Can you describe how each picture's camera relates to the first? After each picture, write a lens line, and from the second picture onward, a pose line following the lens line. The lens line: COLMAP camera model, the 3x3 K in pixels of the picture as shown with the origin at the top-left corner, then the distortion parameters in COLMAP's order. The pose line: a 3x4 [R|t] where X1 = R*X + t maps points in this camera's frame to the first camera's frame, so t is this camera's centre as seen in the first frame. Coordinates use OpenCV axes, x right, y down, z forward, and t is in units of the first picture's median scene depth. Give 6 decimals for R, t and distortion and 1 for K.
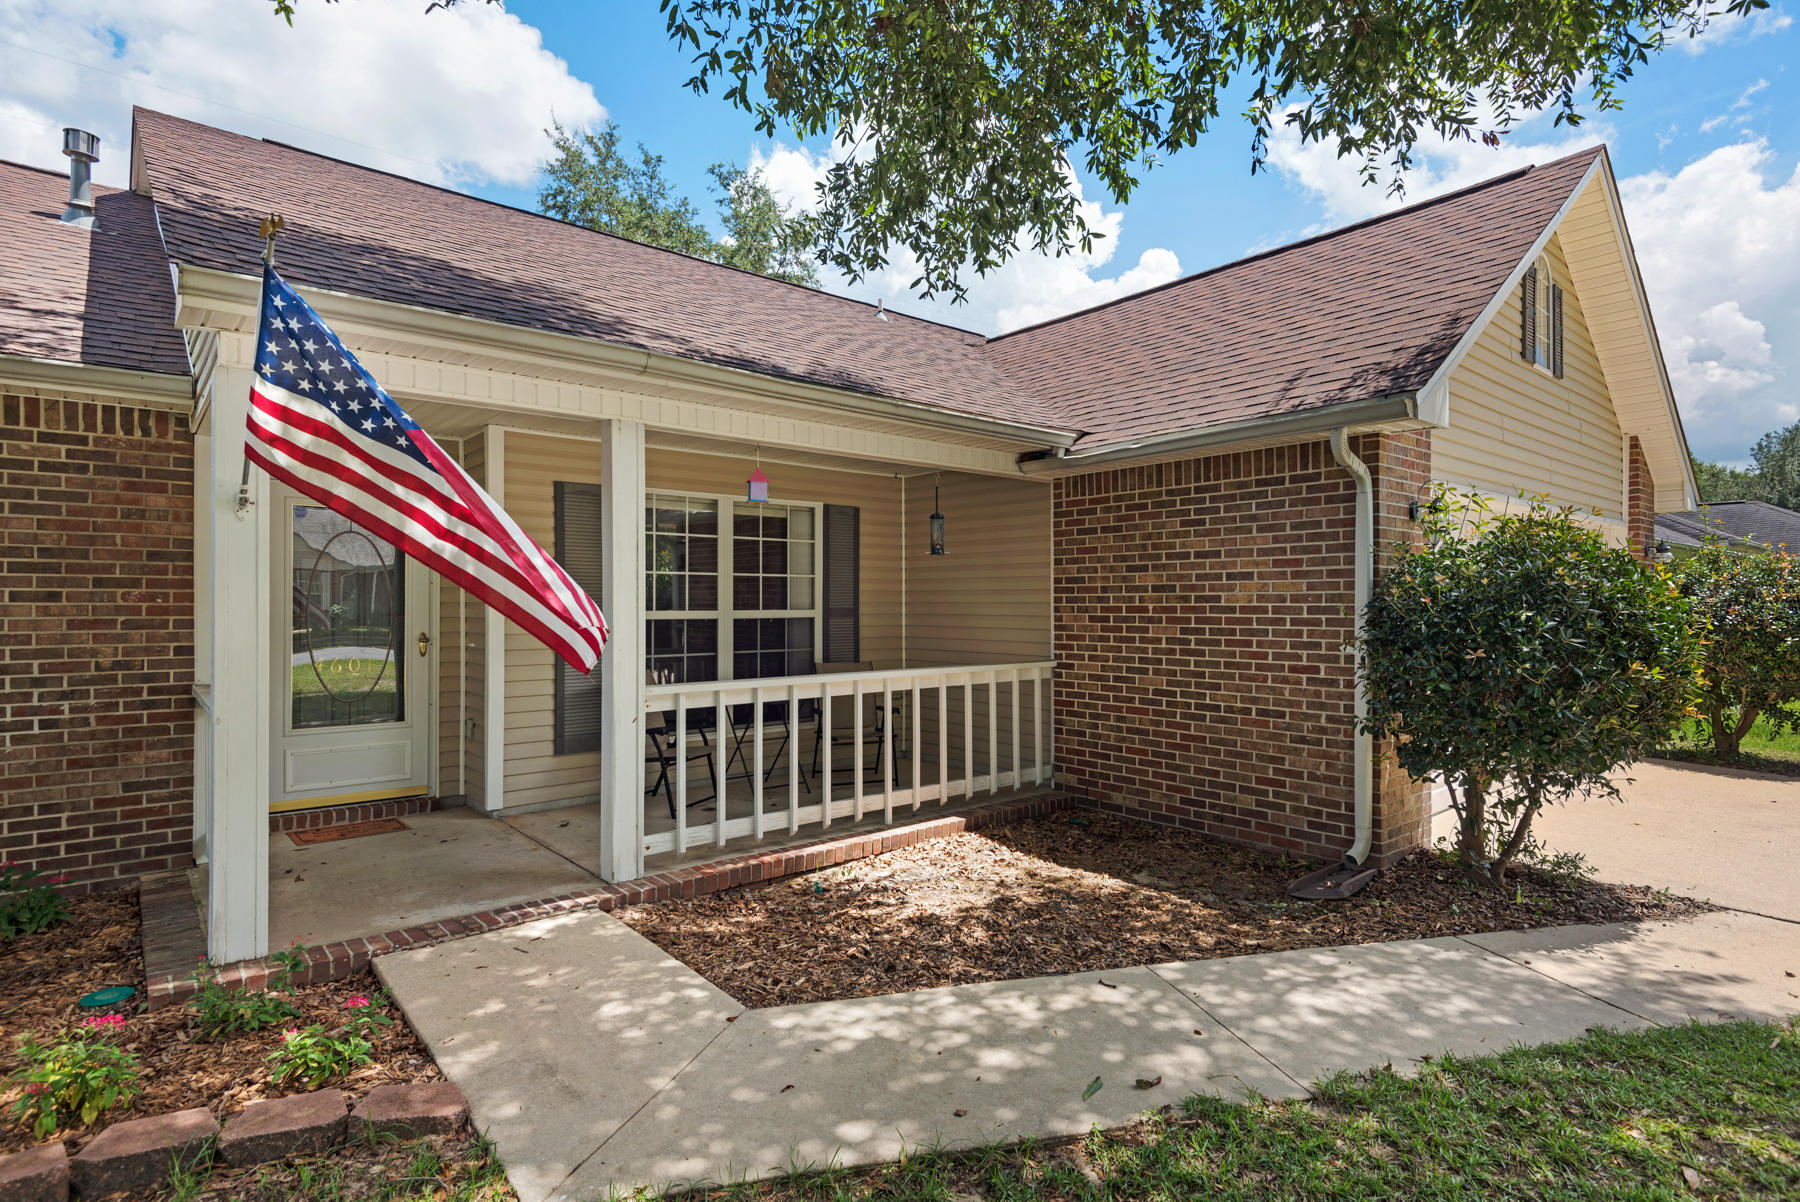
lens RADIAL K [[936.2, 0, 909.5], [0, 936.2, 606.3], [0, 0, 1]] dist [0.007087, 0.000235]
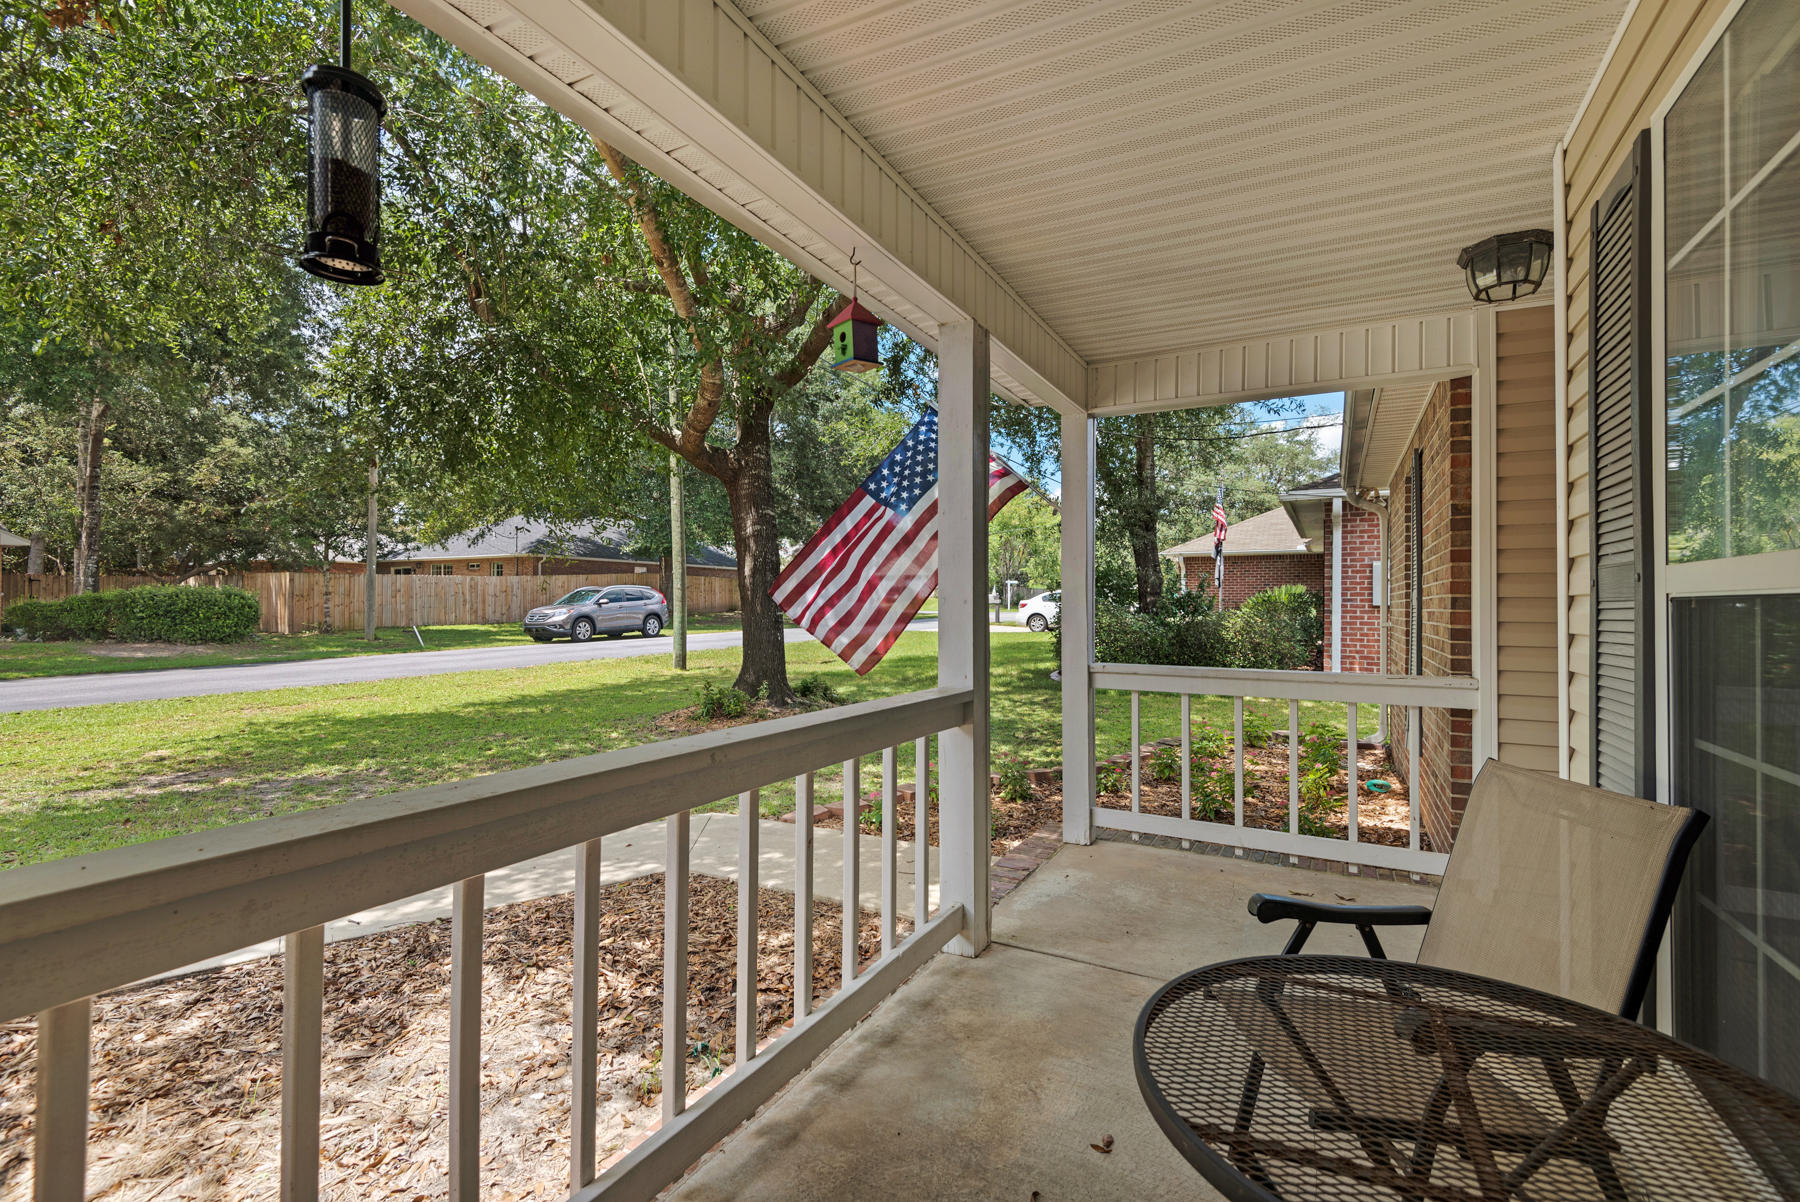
lens RADIAL K [[815.3, 0, 901.6], [0, 815.3, 598.3], [0, 0, 1]] dist [0.009045, -0.000189]
pose [[-0.929223, -0.009136, -0.369408, -0.023196], [-0.005865, 0.999933, -0.009977, 0.032321], [0.369474, -0.007104, -0.929214, 2.255914]]
